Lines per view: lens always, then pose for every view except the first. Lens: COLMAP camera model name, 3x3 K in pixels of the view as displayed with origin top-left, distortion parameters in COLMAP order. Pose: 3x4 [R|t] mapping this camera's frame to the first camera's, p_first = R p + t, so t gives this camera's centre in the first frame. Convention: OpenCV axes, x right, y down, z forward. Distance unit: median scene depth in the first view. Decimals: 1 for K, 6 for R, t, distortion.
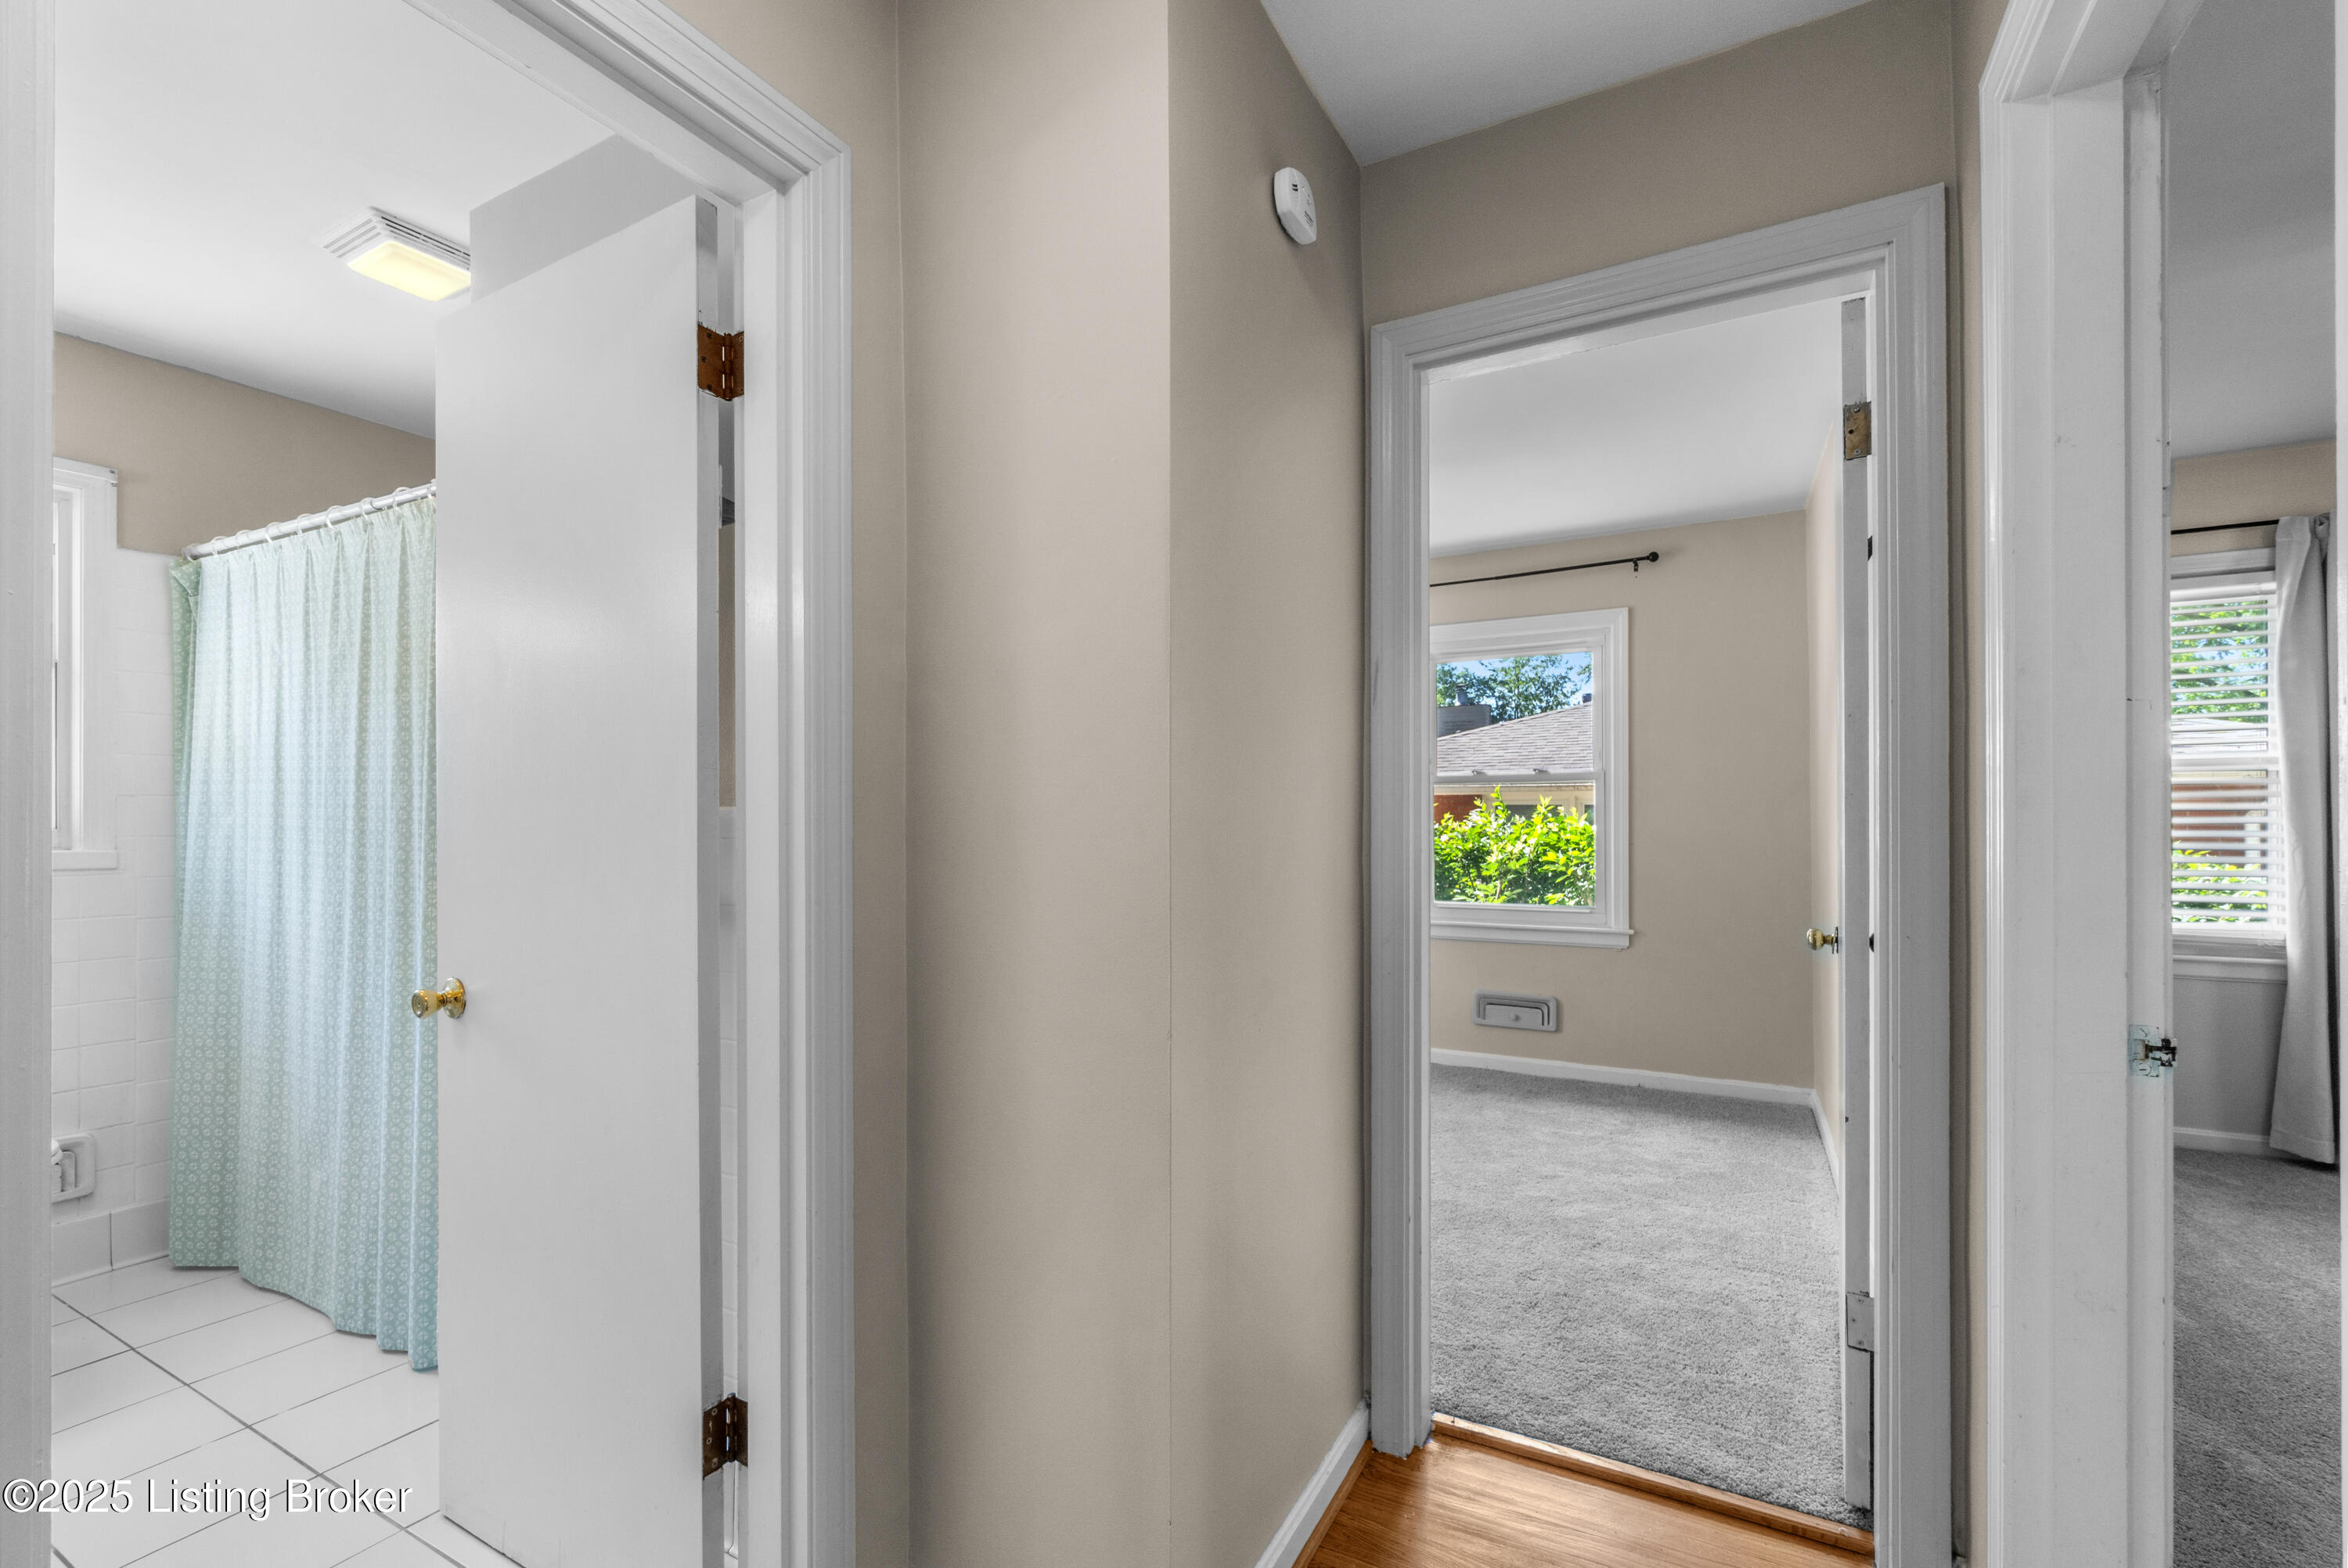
lens RADIAL K [[1047.6, 0, 1166.1], [0, 1047.6, 809.3], [0, 0, 1]] dist [-0.007787, 0.000084]
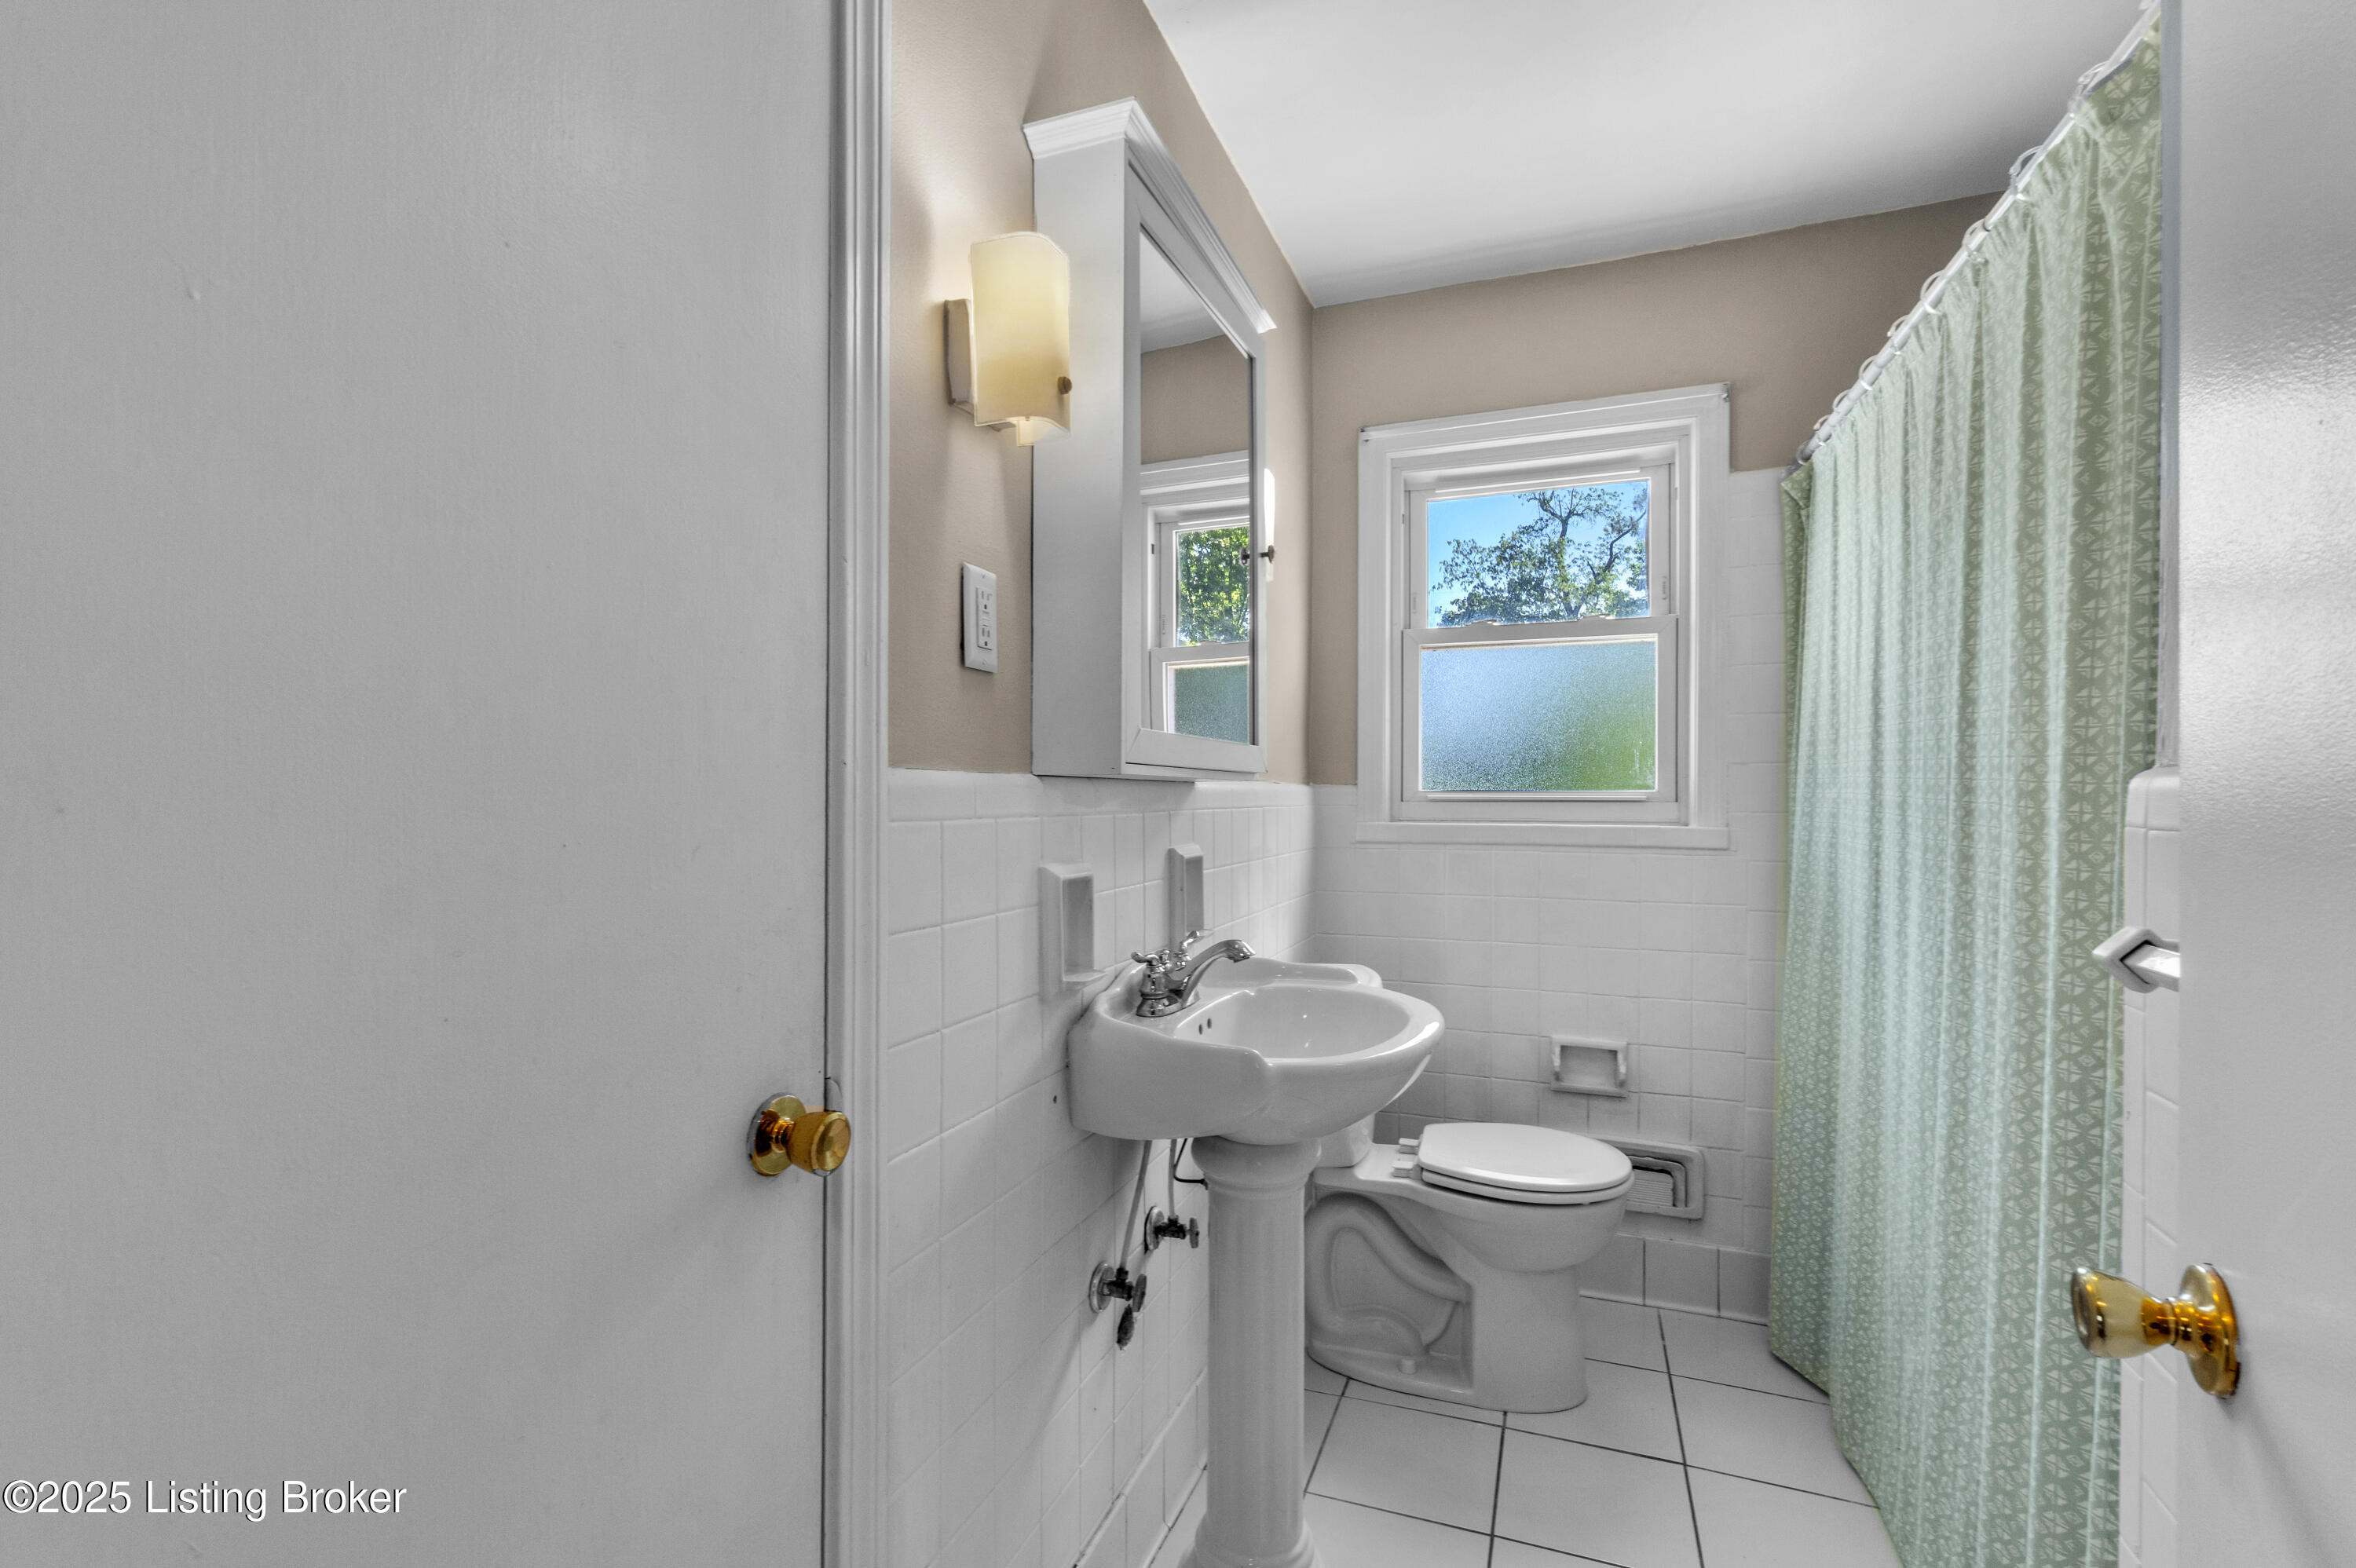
lens RADIAL K [[1025.3, 0, 1171.8], [0, 1025.3, 802.1], [0, 0, 1]] dist [-0.002451, 0.000054]
pose [[0.148003, 0.010121, -0.988935, -0.259510], [0.006825, 0.999913, 0.011255, 0.006161], [0.988963, -0.008416, 0.147921, 0.448702]]
